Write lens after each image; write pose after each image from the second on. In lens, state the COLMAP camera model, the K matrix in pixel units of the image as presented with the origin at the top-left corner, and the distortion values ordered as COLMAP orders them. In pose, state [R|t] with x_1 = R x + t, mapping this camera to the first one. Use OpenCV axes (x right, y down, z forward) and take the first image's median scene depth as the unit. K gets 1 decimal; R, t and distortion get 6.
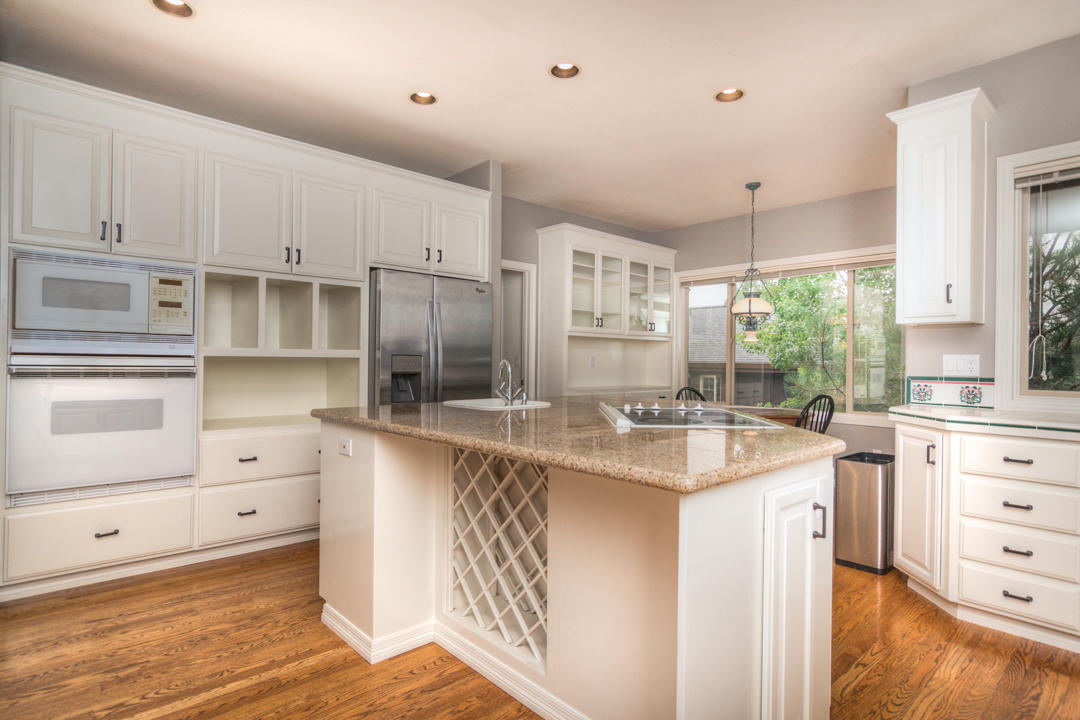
lens RADIAL K [[571.6, 0, 540.0], [0, 571.6, 360.0], [0, 0, 1]] dist [-0.001760, 0.000516]
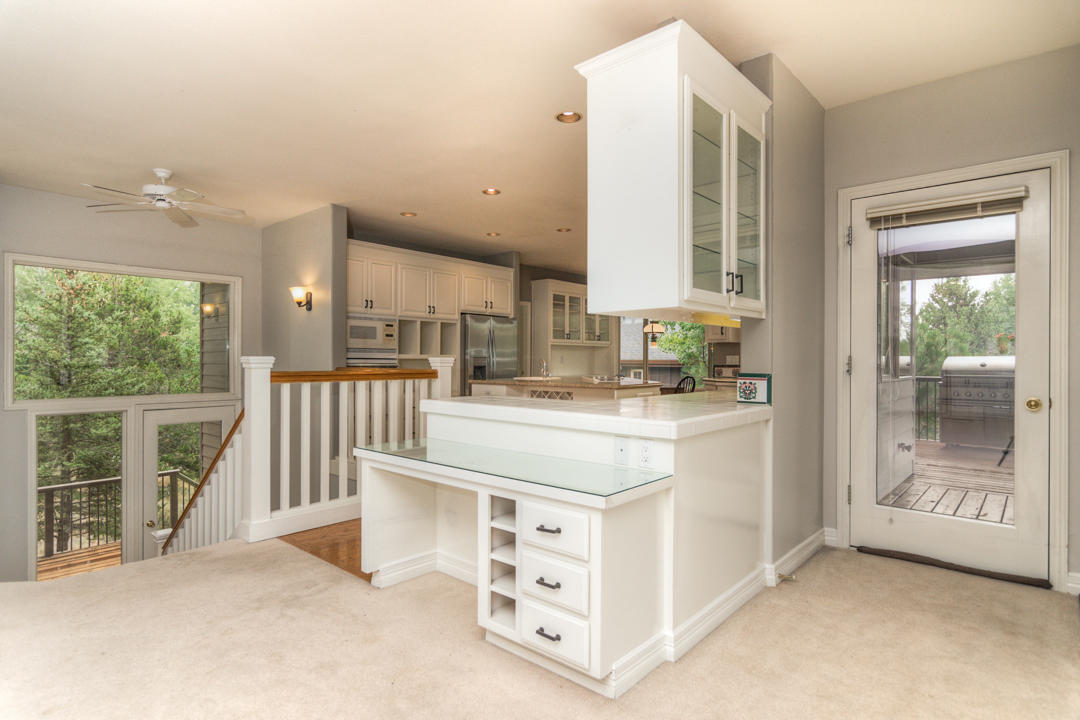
lens RADIAL K [[571.6, 0, 540.0], [0, 571.6, 360.0], [0, 0, 1]] dist [-0.001760, 0.000516]
pose [[0.993905, -0.006727, 0.110037, -0.209018], [0.006315, 0.999972, 0.004098, -0.005388], [-0.110062, -0.003378, 0.993919, -0.847511]]
